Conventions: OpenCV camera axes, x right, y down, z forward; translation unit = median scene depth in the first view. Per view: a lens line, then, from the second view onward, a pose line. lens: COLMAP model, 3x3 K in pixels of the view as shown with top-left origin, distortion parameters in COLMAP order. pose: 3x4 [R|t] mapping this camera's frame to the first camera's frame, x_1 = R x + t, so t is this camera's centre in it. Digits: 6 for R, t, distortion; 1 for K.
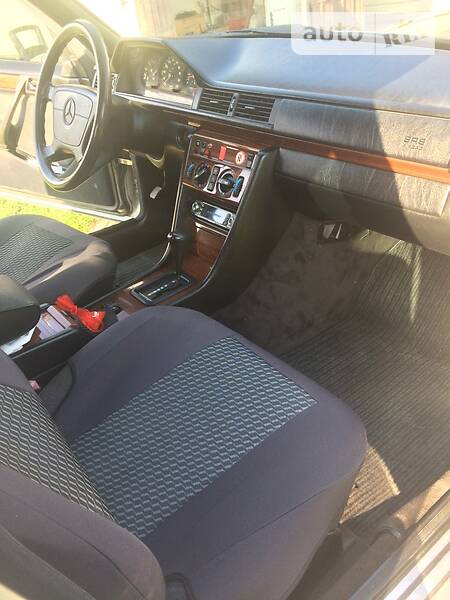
lens RADIAL K [[510.3, 0, 225.4], [0, 510.3, 308.5], [0, 0, 1]] dist [0.083699, -0.133628]
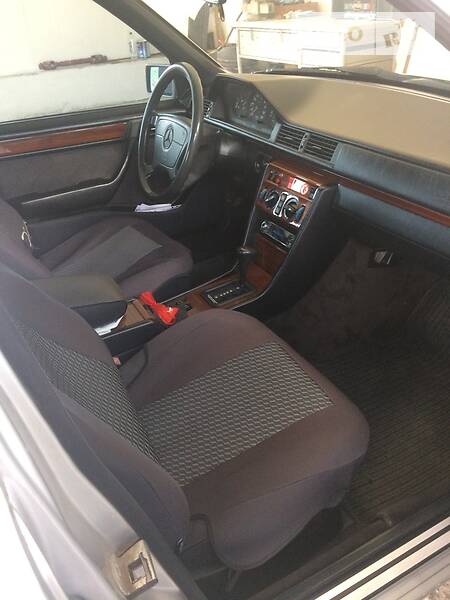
lens RADIAL K [[510.3, 0, 225.4], [0, 510.3, 308.5], [0, 0, 1]] dist [0.083699, -0.133628]
pose [[0.981074, 0.107563, -0.161012, 0.067197], [-0.105611, 0.994193, 0.020656, -0.029169], [0.162298, -0.003261, 0.986736, -0.168717]]
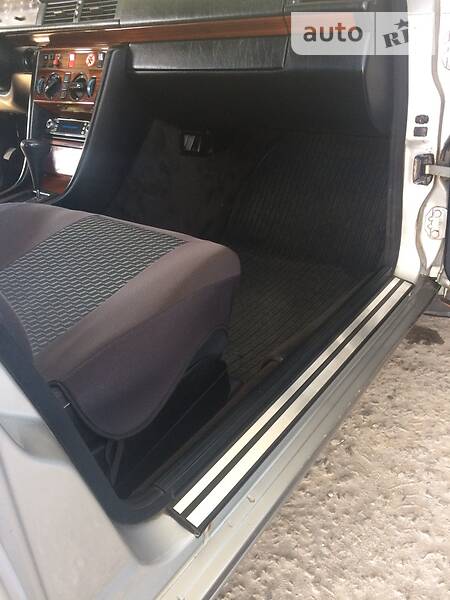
lens RADIAL K [[510.3, 0, 225.4], [0, 510.3, 308.5], [0, 0, 1]] dist [0.083699, -0.133628]
pose [[0.967954, -0.104488, 0.228356, 0.002823], [0.121008, 0.990864, -0.059539, 0.260979], [-0.220049, 0.085264, 0.971755, 0.018856]]
